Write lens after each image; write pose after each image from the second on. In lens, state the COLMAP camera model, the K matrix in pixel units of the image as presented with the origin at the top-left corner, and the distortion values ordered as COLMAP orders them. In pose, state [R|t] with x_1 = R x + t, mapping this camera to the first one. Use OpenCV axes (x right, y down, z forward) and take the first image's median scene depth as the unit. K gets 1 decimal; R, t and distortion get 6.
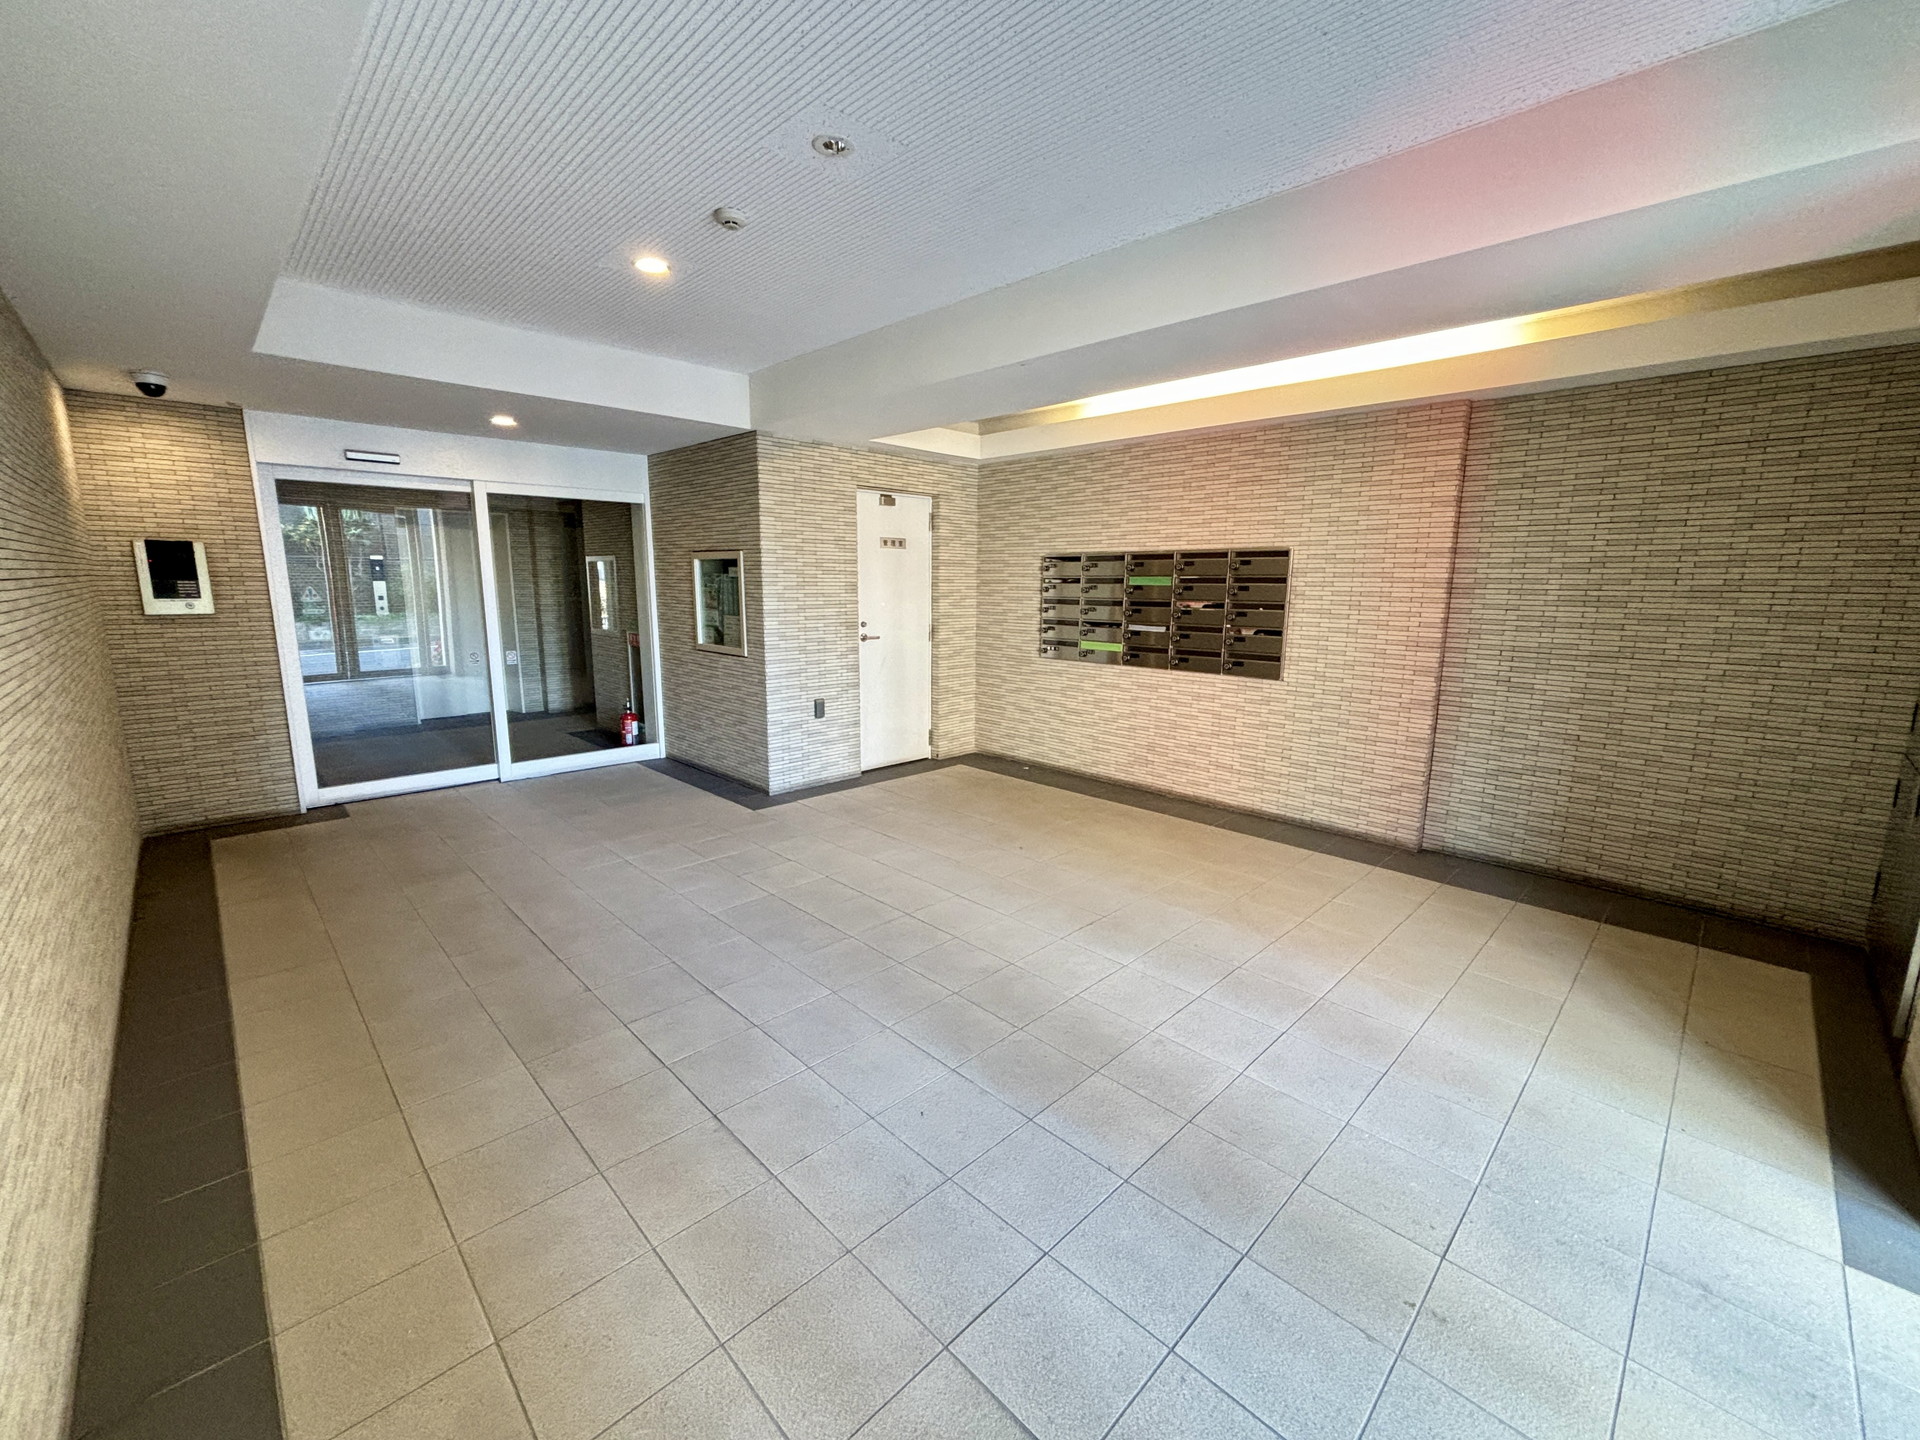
lens RADIAL K [[776.2, 0, 960.0], [0, 776.2, 720.0], [0, 0, 1]] dist [-0.000318, -0.000030]
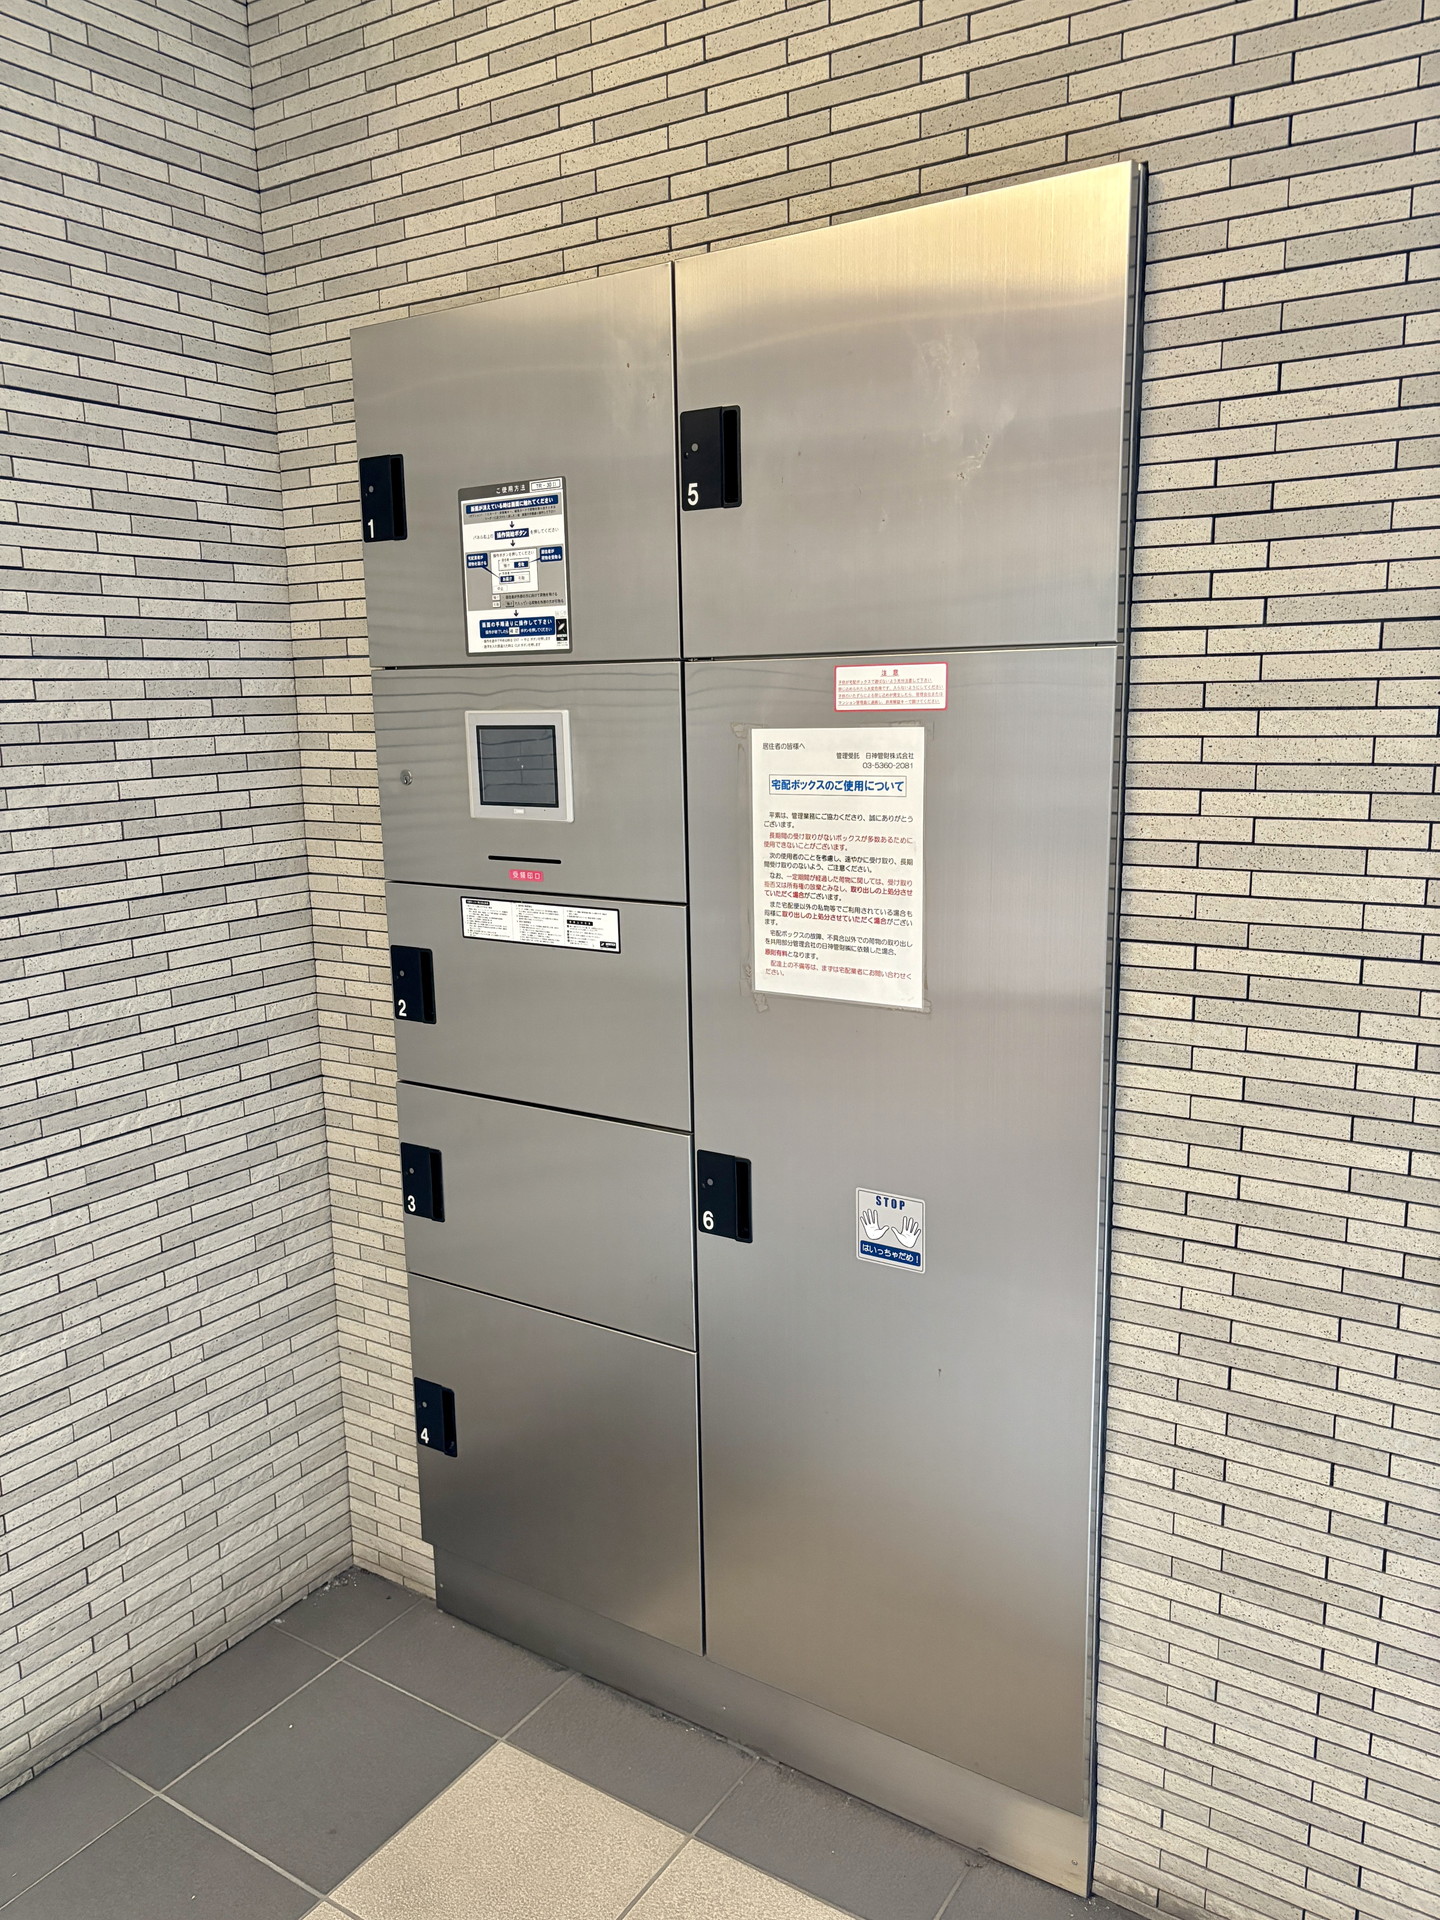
lens RADIAL K [[1467.3, 0, 720.0], [0, 1467.3, 960.0], [0, 0, 1]] dist [0.005484, 0.002652]
pose [[-0.213377, -0.186385, 0.959026, 0.479624], [0.182711, 0.956701, 0.226585, -0.137571], [-0.959733, 0.223572, -0.170084, 0.897492]]
